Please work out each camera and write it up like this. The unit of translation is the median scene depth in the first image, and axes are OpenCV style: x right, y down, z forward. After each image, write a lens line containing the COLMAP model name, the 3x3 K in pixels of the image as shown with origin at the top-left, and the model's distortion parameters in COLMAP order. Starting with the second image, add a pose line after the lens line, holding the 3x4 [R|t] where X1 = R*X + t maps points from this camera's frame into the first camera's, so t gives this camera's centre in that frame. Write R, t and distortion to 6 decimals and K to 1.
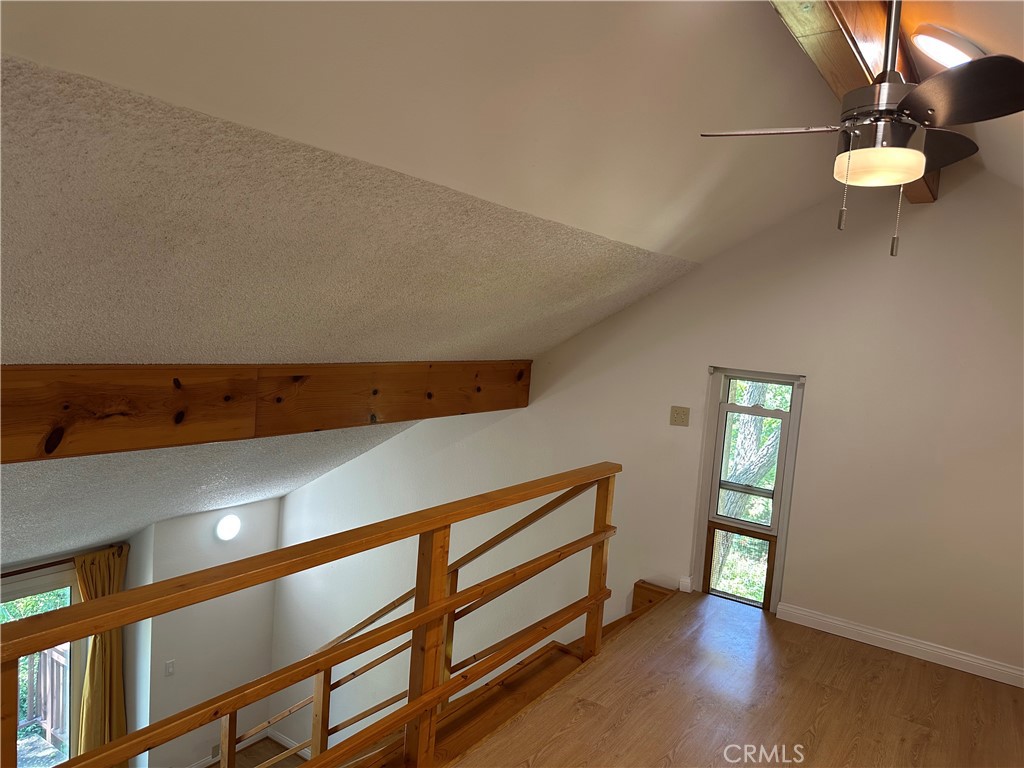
lens RADIAL K [[733.0, 0, 512.0], [0, 733.0, 384.0], [0, 0, 1]] dist [0.040547, -0.048095]
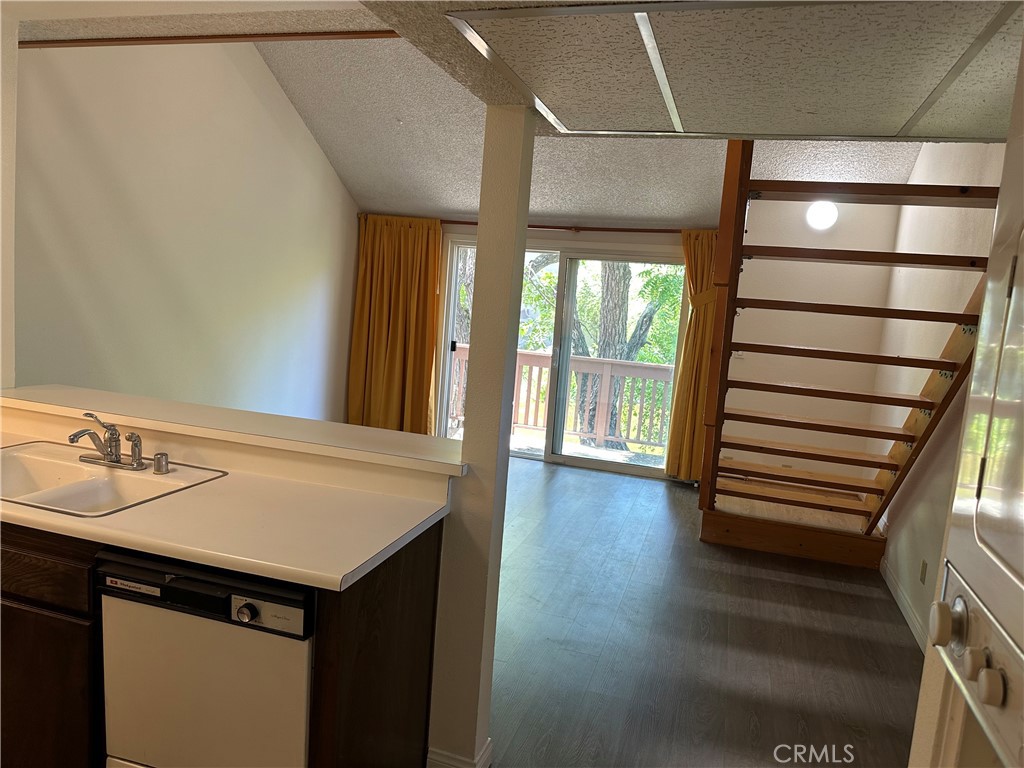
lens RADIAL K [[718.5, 0, 515.1], [0, 718.5, 379.6], [0, 0, 1]] dist [0.118917, -0.197783]
pose [[0.316752, 0.061173, -0.946534, 0.659567], [-0.148045, 0.988876, 0.014367, 0.825646], [0.936884, 0.135579, 0.322285, 0.749104]]
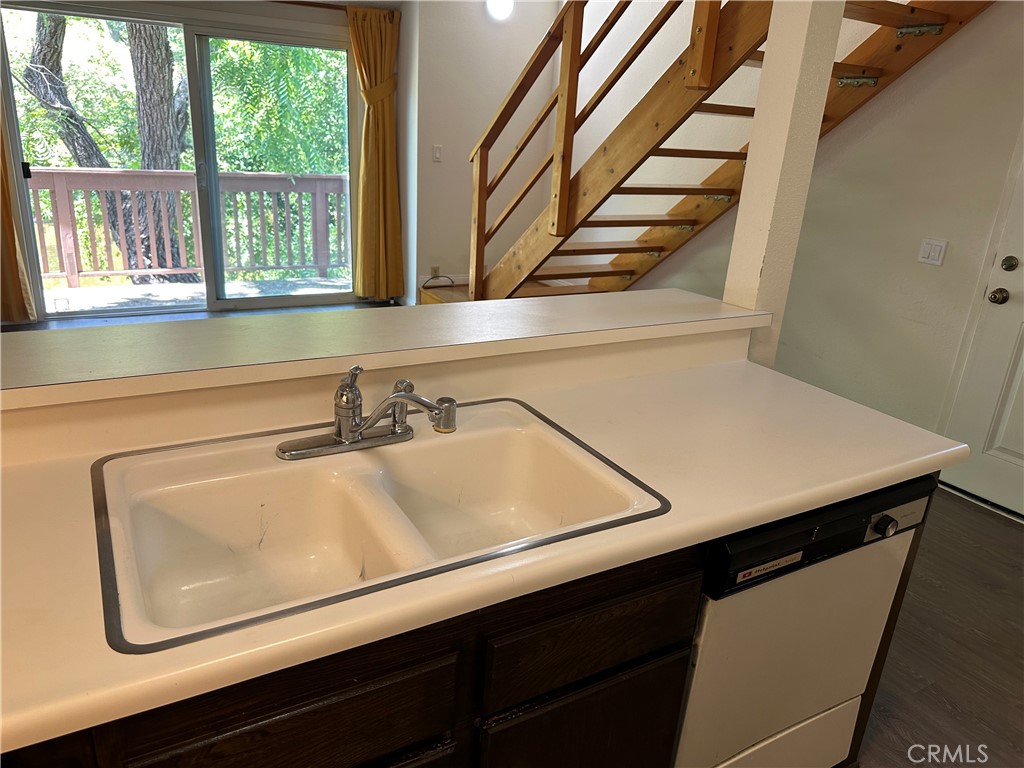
lens RADIAL K [[733.0, 0, 512.0], [0, 733.0, 384.0], [0, 0, 1]] dist [0.040547, -0.048095]
pose [[0.904587, 0.120016, -0.409045, 0.075953], [-0.033737, 0.976696, 0.211959, 0.856593], [0.424951, -0.177935, 0.887556, 0.283069]]
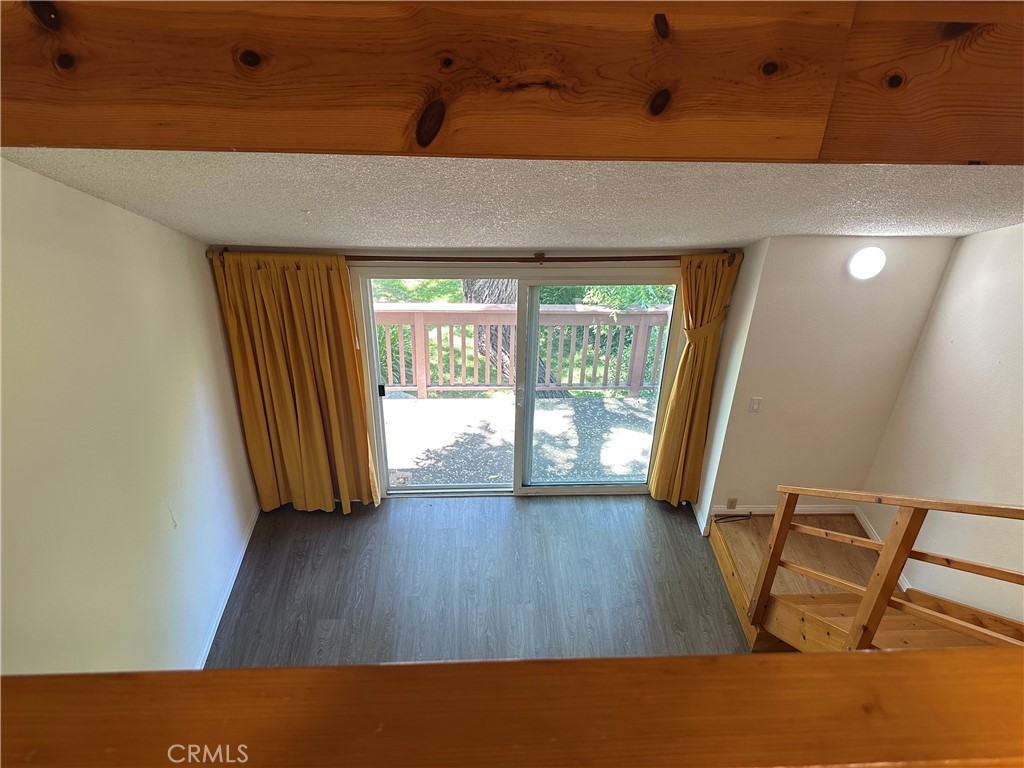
lens RADIAL K [[733.0, 0, 512.0], [0, 733.0, 384.0], [0, 0, 1]] dist [0.040547, -0.048095]
pose [[0.610822, 0.373691, -0.698034, -0.080547], [-0.053663, 0.899127, 0.434386, 0.004609], [0.789947, -0.227874, 0.569260, 0.526365]]
